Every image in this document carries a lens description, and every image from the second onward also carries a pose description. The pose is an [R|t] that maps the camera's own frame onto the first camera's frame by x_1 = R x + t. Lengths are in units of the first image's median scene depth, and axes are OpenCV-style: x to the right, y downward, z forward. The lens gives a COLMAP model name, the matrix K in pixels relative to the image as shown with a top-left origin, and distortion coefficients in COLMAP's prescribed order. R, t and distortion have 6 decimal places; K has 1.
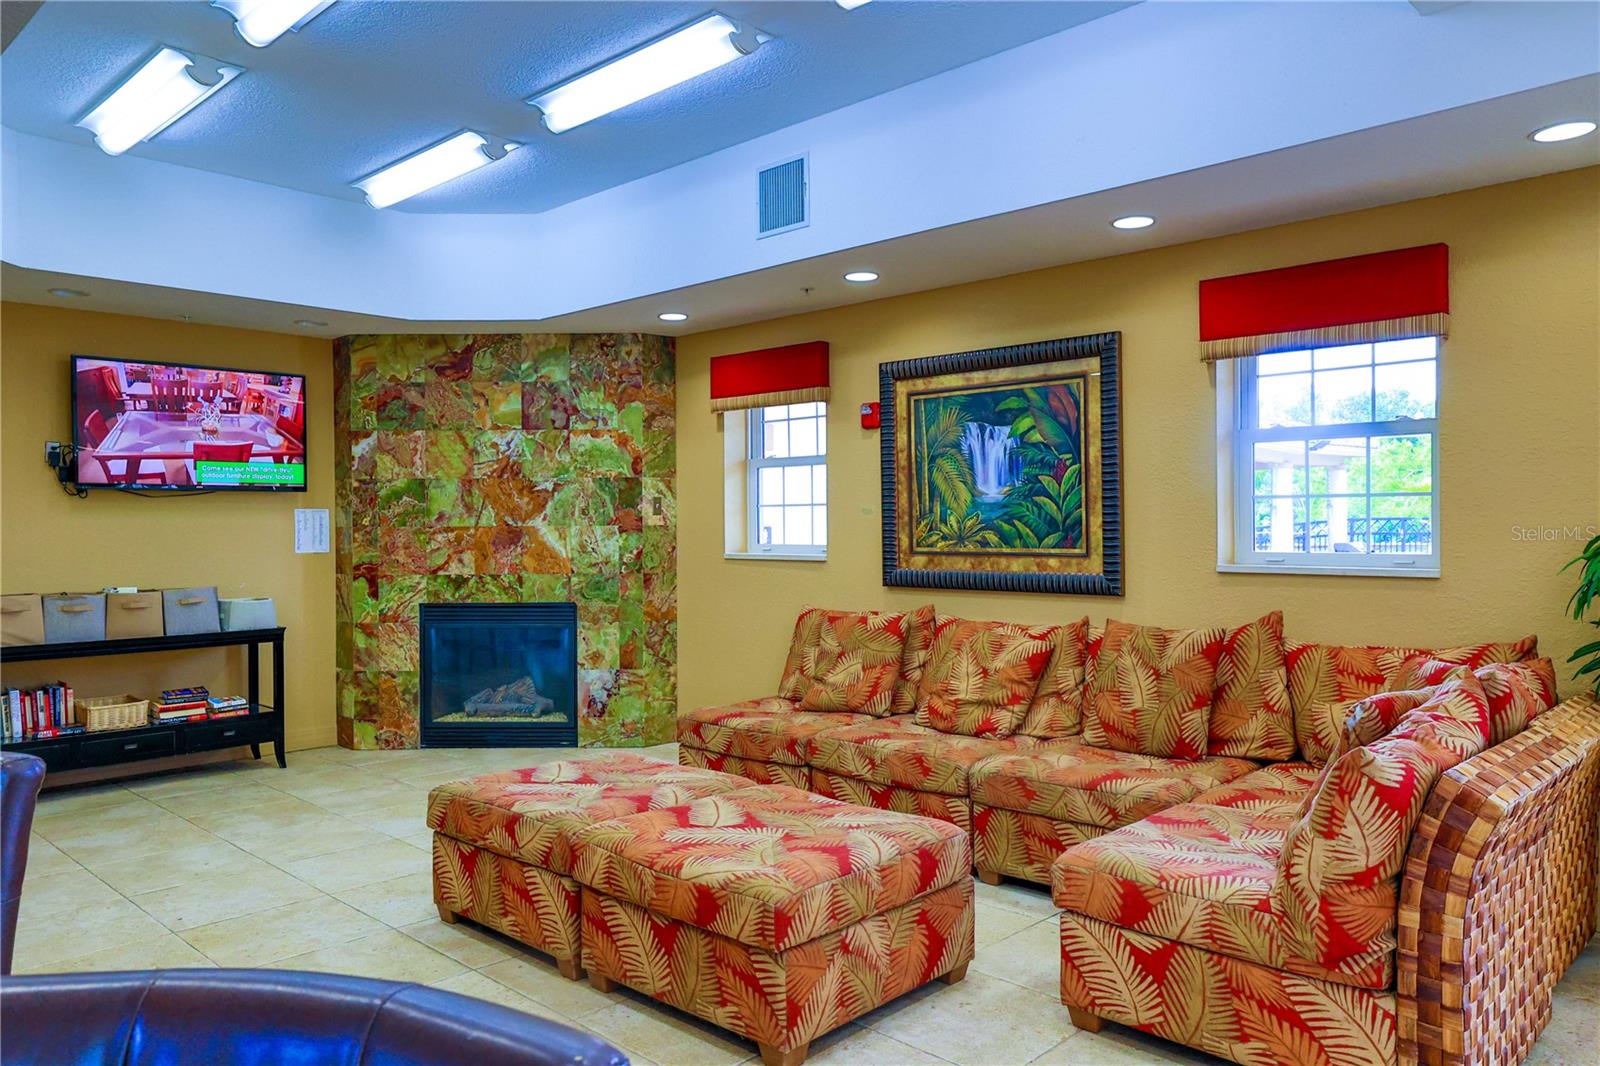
lens RADIAL K [[1150.8, 0, 800.8], [0, 1150.8, 529.6], [0, 0, 1]] dist [0.004011, 0.001153]
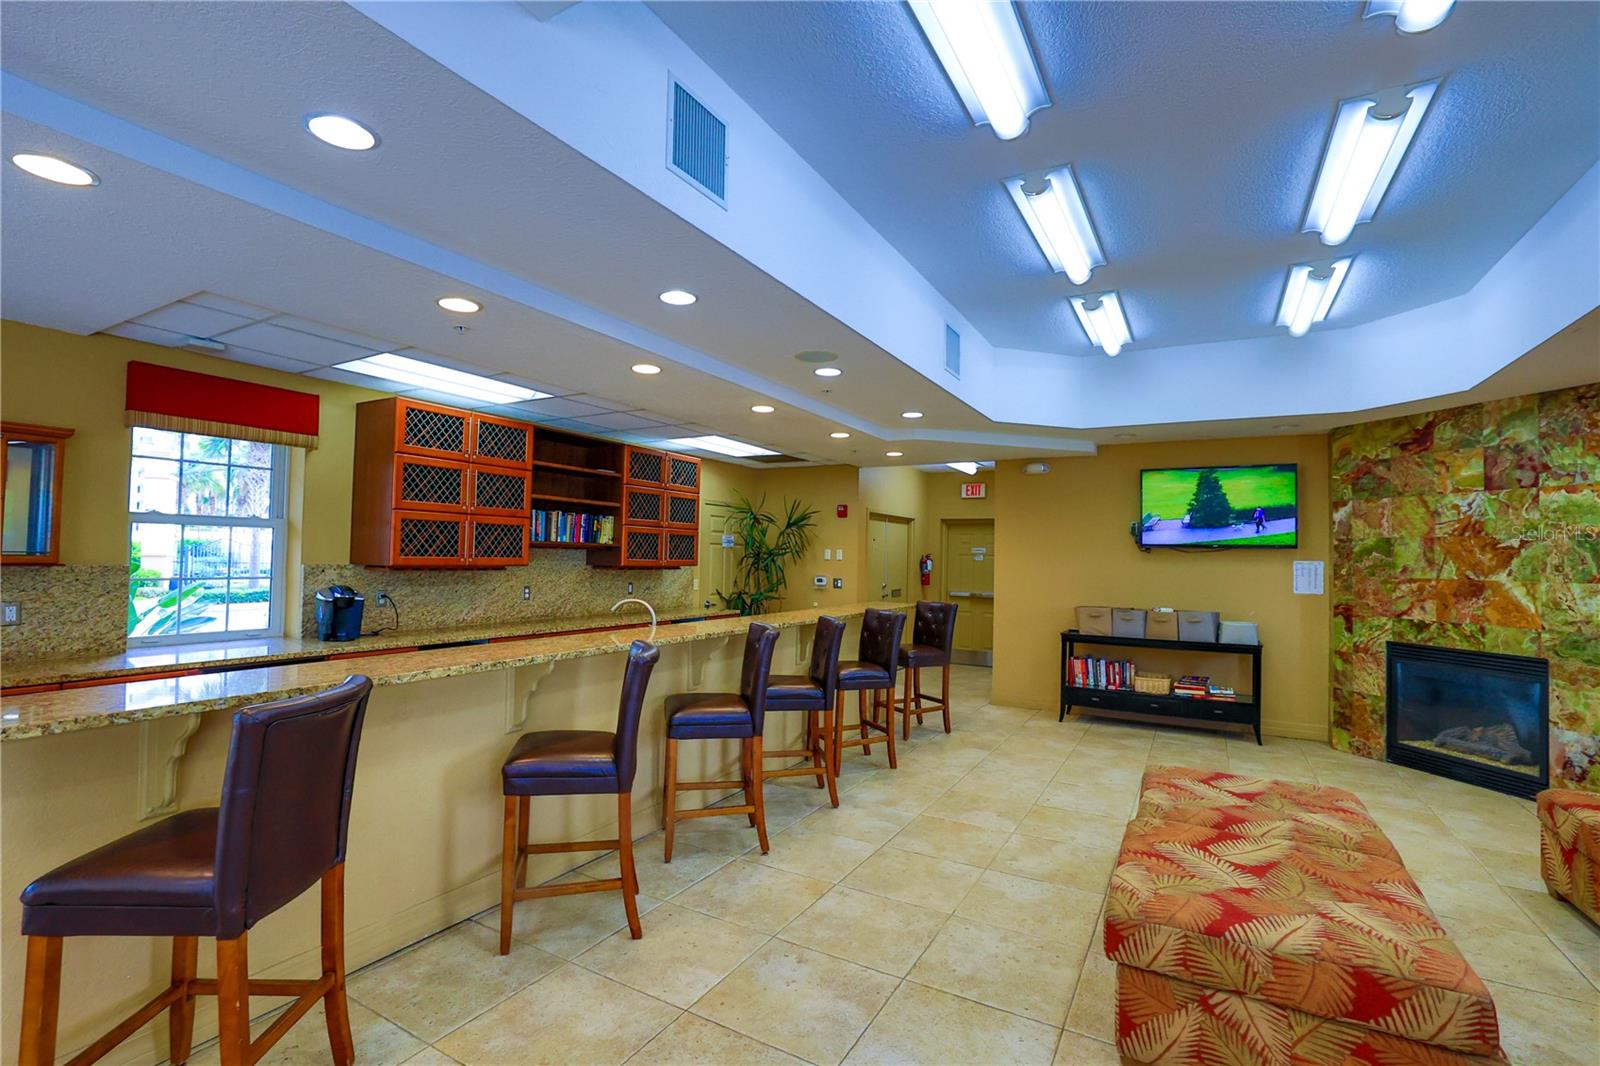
lens RADIAL K [[730.6, 0, 799.4], [0, 730.6, 532.4], [0, 0, 1]] dist [0.001996, 0.000007]
pose [[0.252146, -0.021983, -0.967440, 0.258696], [-0.021525, 0.999367, -0.028318, -0.014718], [0.967450, 0.027965, 0.251513, 0.207814]]
